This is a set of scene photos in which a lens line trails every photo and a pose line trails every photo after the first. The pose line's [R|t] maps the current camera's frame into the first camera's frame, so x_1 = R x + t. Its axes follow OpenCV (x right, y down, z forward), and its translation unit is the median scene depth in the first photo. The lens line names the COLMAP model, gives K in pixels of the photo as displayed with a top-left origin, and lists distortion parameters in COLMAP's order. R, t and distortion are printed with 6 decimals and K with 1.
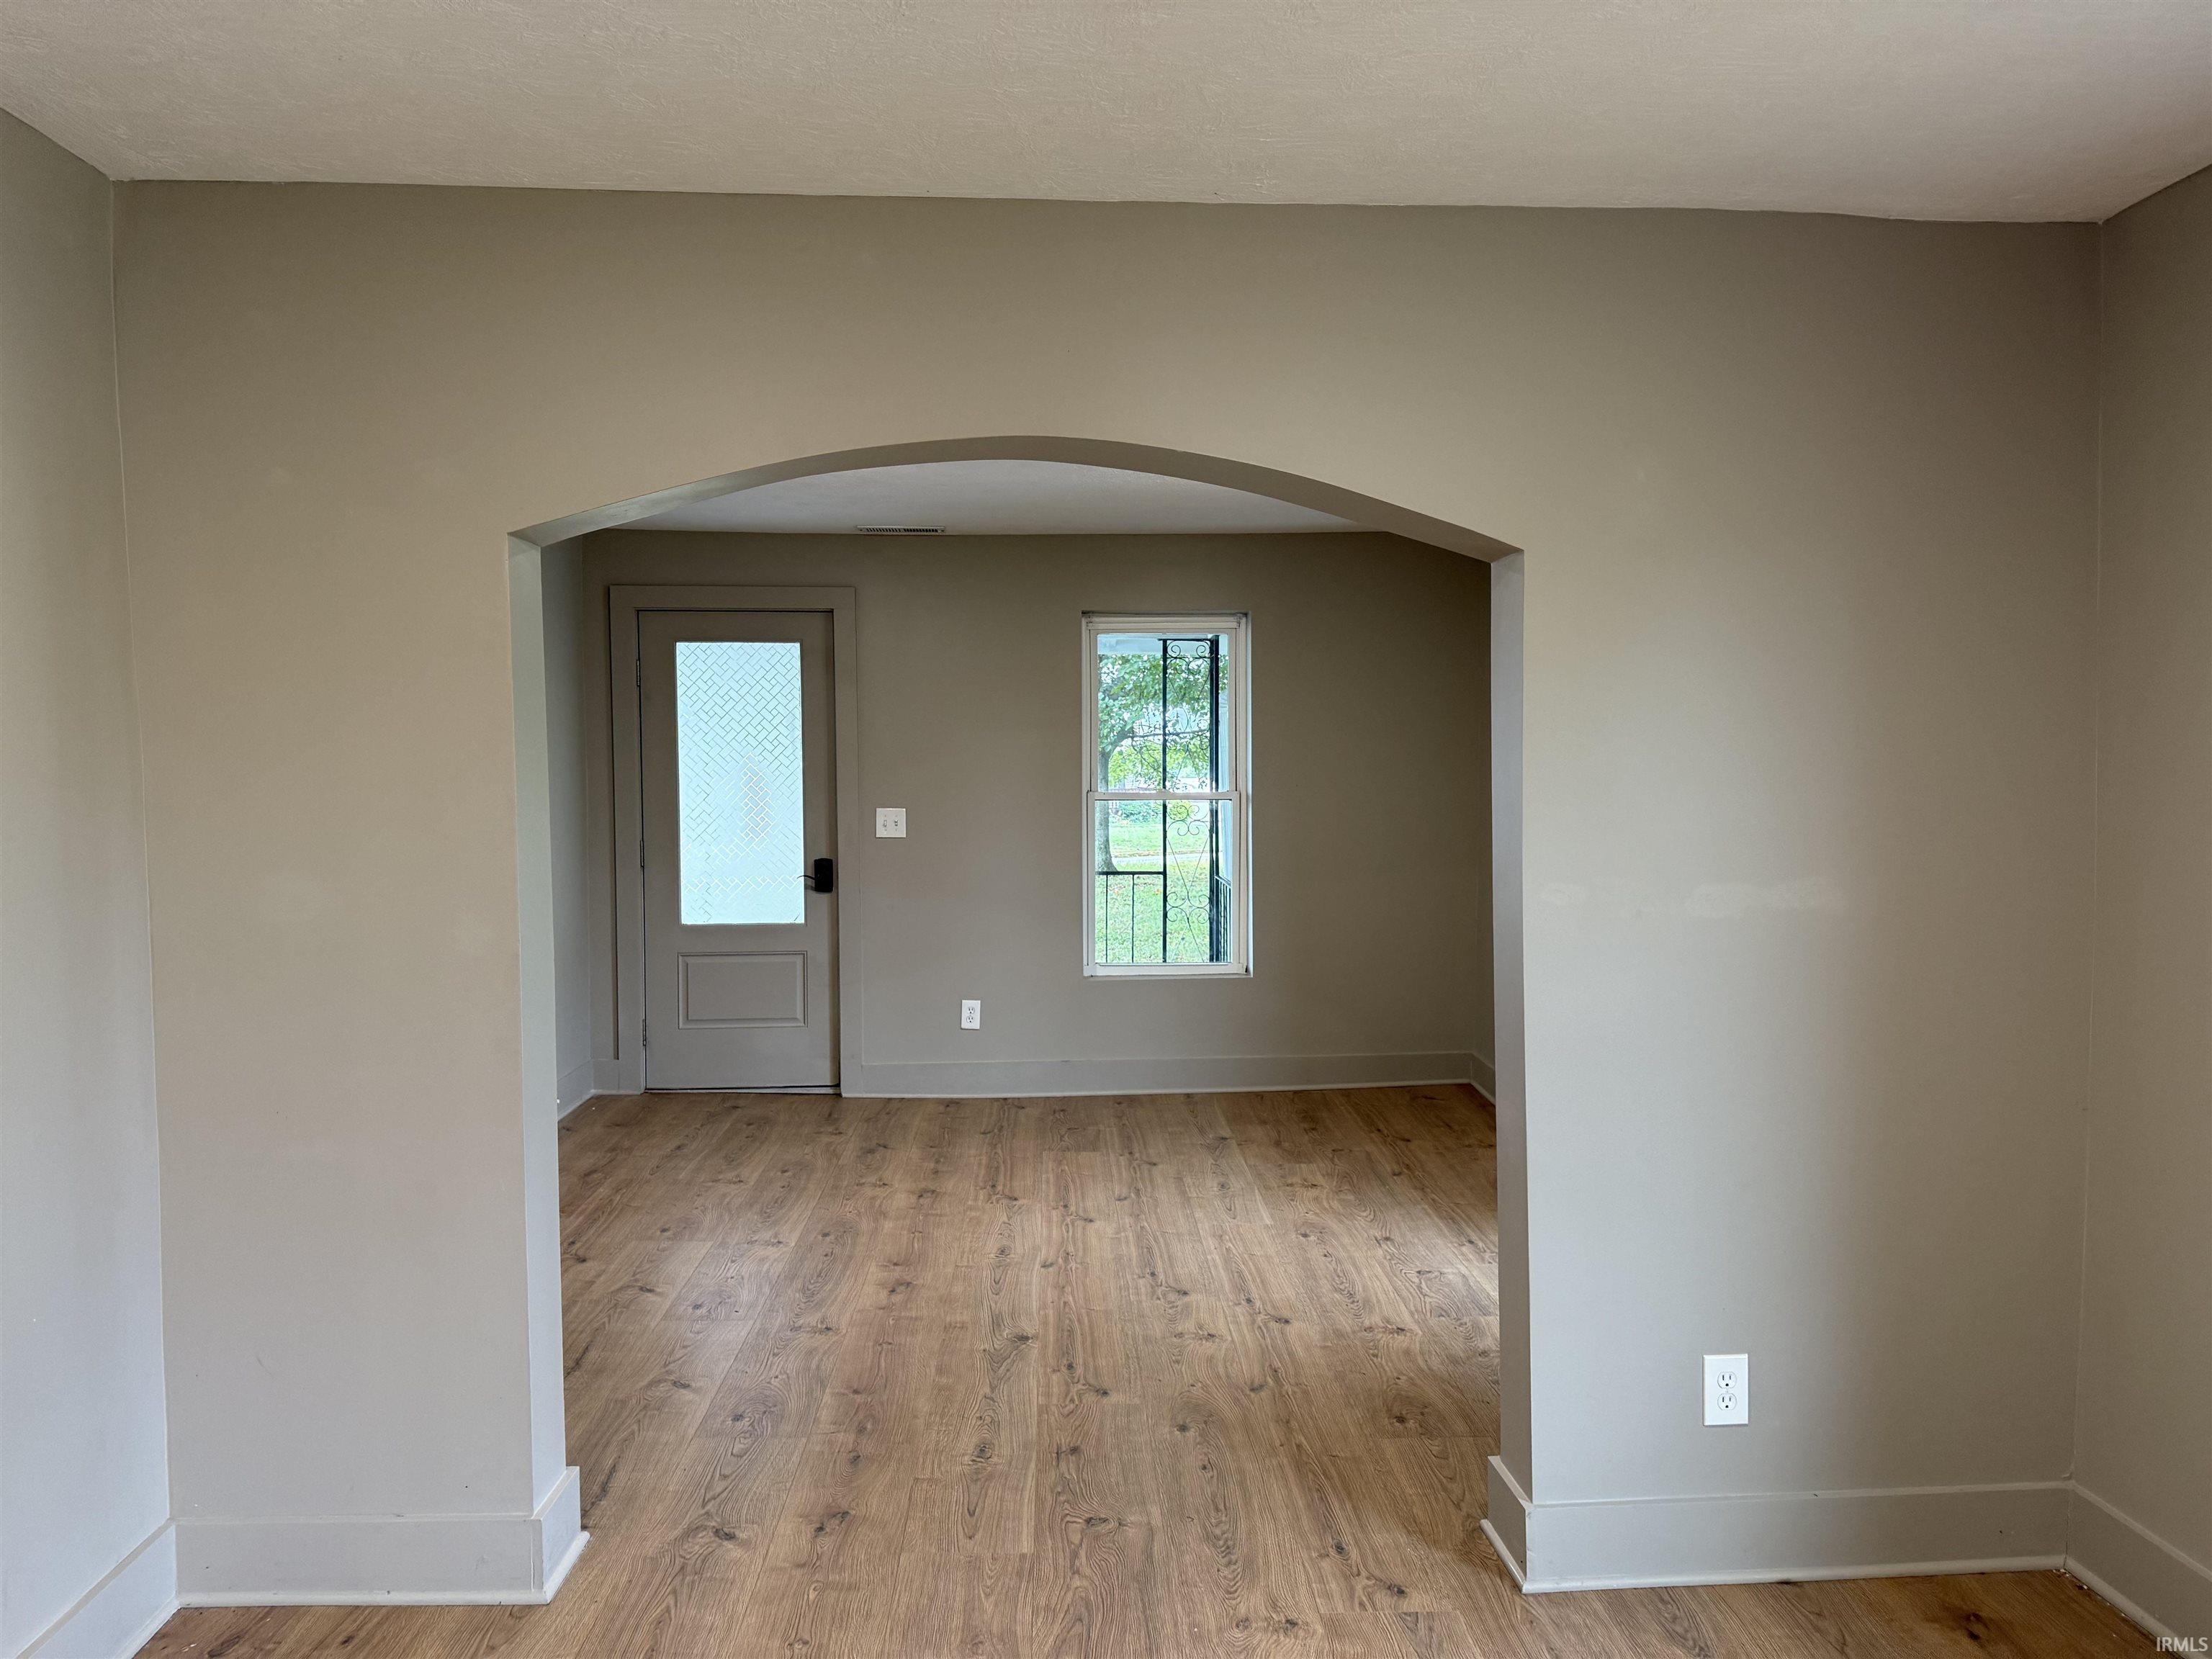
lens RADIAL K [[1546.9, 0, 1117.5], [0, 1546.9, 835.4], [0, 0, 1]] dist [0.050335, -0.004609]
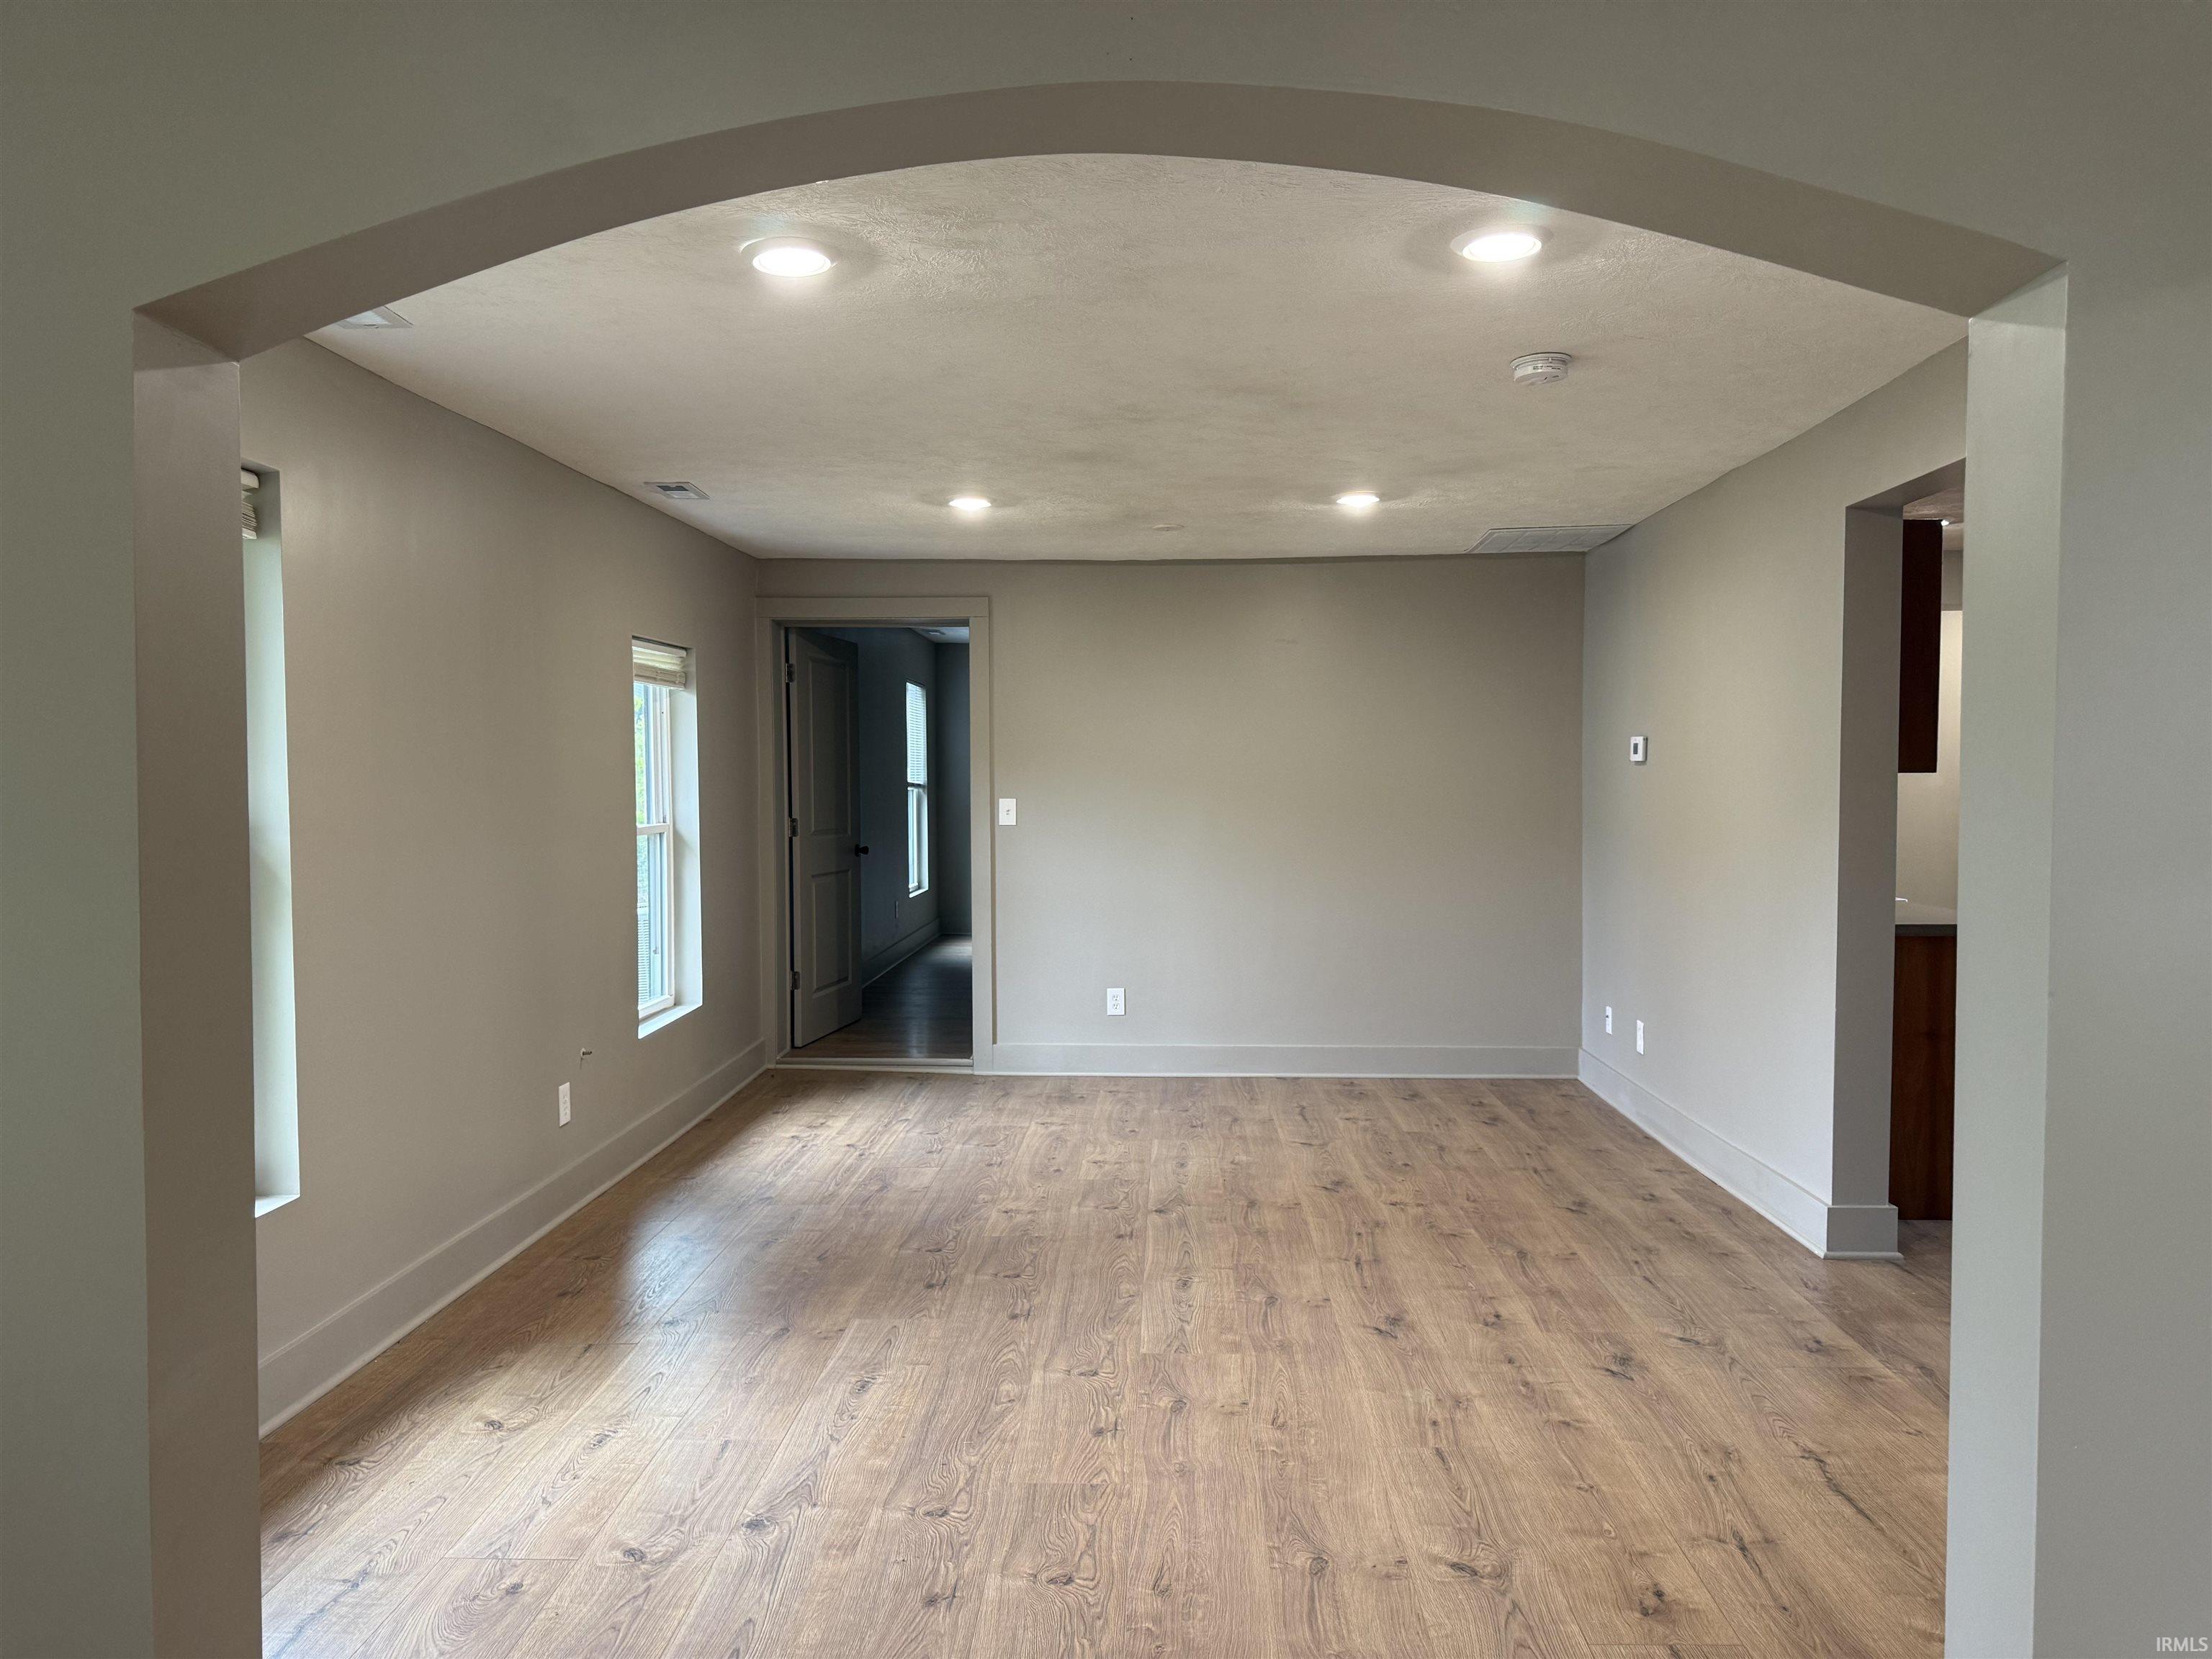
lens RADIAL K [[1546.9, 0, 1124.5], [0, 1546.9, 832.4], [0, 0, 1]] dist [0.050335, -0.004609]
pose [[-0.994998, -0.069225, 0.072024, -0.075670], [-0.064704, 0.995894, 0.063320, -0.042225], [-0.076112, 0.058343, -0.995391, 1.664427]]
